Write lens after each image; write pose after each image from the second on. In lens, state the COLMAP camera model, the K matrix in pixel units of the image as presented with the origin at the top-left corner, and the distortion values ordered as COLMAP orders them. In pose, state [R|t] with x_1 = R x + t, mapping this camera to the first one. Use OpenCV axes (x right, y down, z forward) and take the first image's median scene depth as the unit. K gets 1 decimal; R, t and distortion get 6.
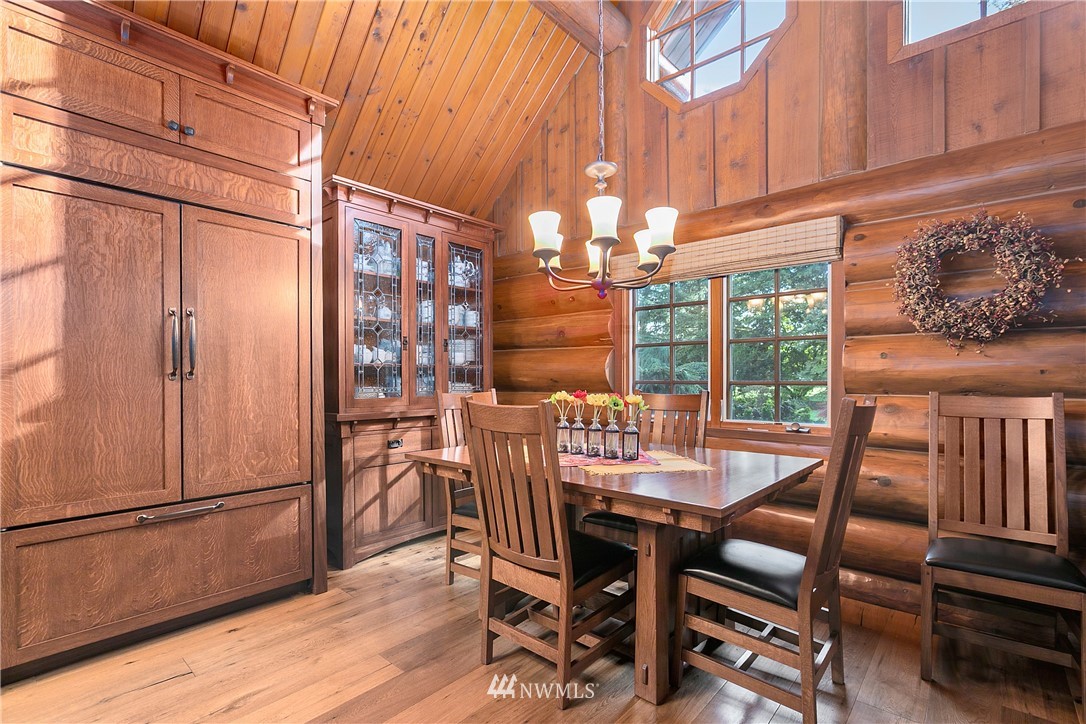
lens RADIAL K [[489.2, 0, 560.0], [0, 489.2, 378.3], [0, 0, 1]] dist [-0.006137, 0.001827]
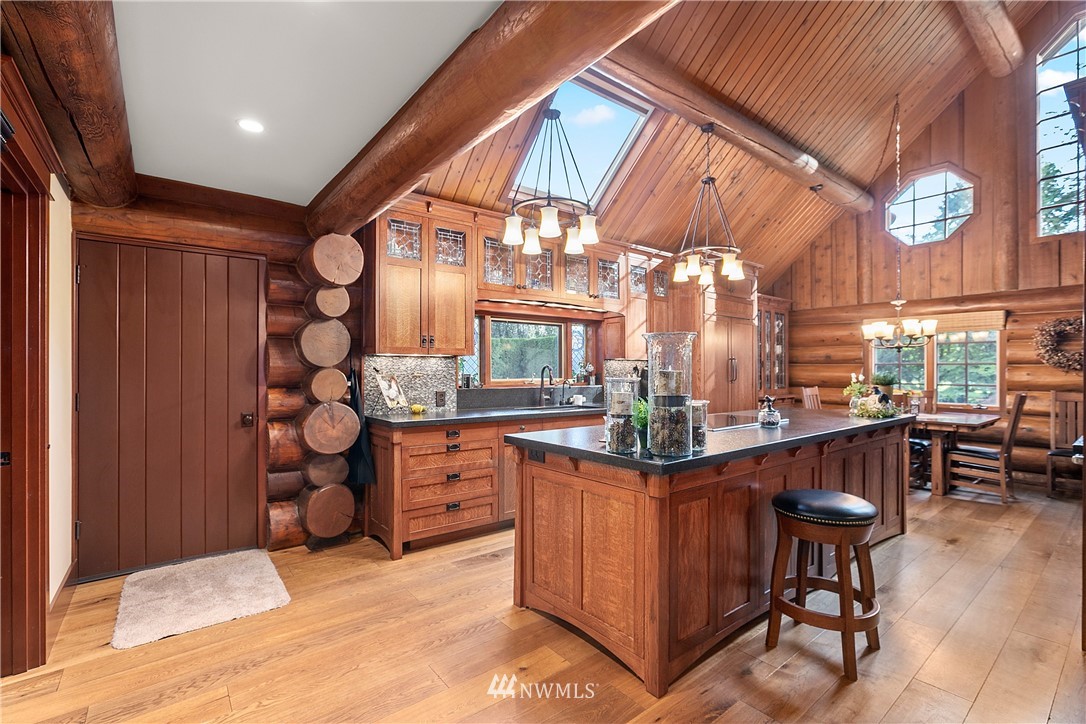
lens RADIAL K [[489.2, 0, 542.8], [0, 489.2, 364.0], [0, 0, 1]] dist [-0.006137, 0.001827]
pose [[0.983646, 0.004982, -0.180042, -1.135433], [-0.007235, 0.999904, -0.011858, -0.051642], [0.179966, 0.012967, 0.983587, -1.615803]]
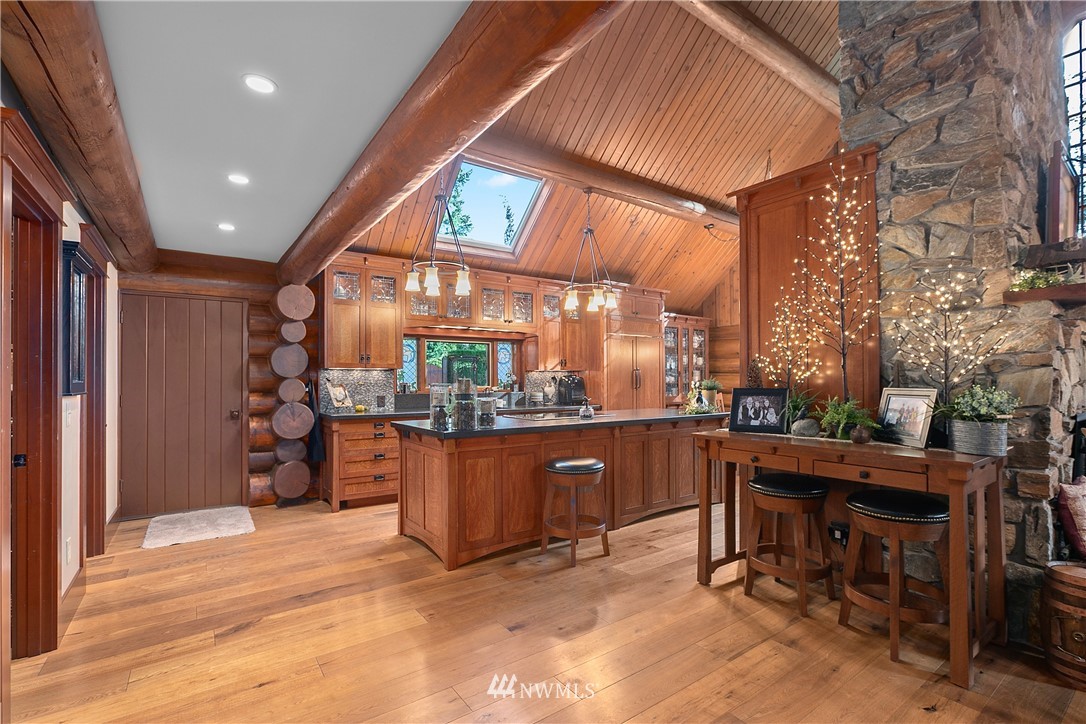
lens RADIAL K [[489.2, 0, 539.8], [0, 489.2, 371.7], [0, 0, 1]] dist [-0.006137, 0.001827]
pose [[0.974012, -0.000042, -0.226496, -0.587466], [-0.003856, 0.999852, -0.016766, -0.049904], [0.226463, 0.017204, 0.973868, -2.028104]]
